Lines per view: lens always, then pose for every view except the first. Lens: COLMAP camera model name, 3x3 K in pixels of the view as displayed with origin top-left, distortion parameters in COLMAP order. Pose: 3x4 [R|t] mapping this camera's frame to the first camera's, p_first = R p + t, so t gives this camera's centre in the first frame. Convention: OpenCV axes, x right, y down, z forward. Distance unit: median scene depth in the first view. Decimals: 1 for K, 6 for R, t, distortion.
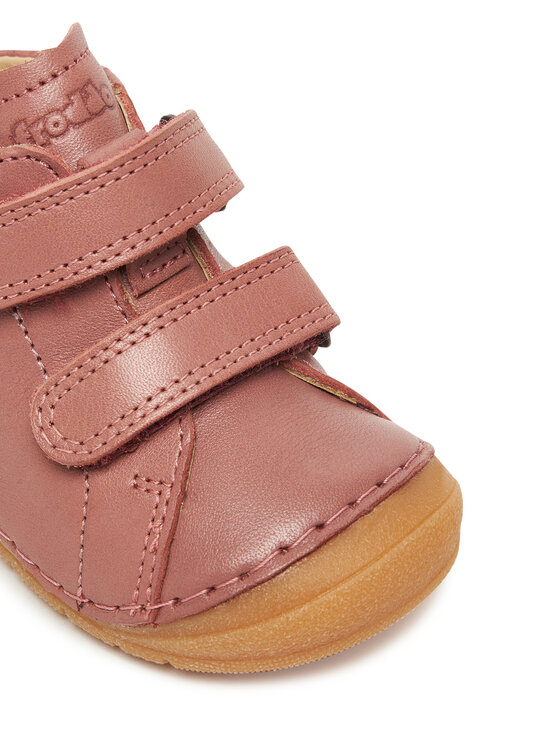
lens RADIAL K [[1789.1, 0, 280.0], [0, 1789.1, 373.0], [0, 0, 1]] dist [-0.033148, -0.051264]
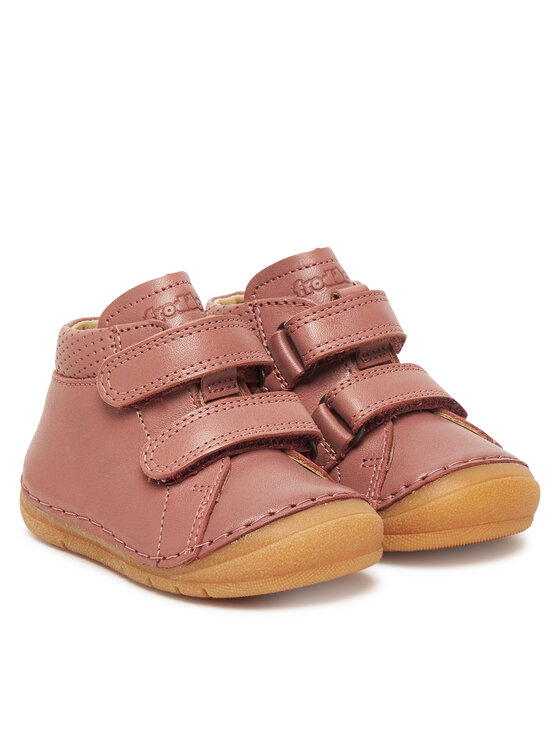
lens RADIAL K [[2190.8, 0, 280.0], [0, 2190.8, 373.0], [0, 0, 1]] dist [-0.007375, -0.092192]
pose [[0.993456, 0.032497, -0.109498, 0.237145], [-0.070989, 0.926695, -0.369049, 0.748084], [0.089478, 0.374407, 0.922937, -1.042629]]
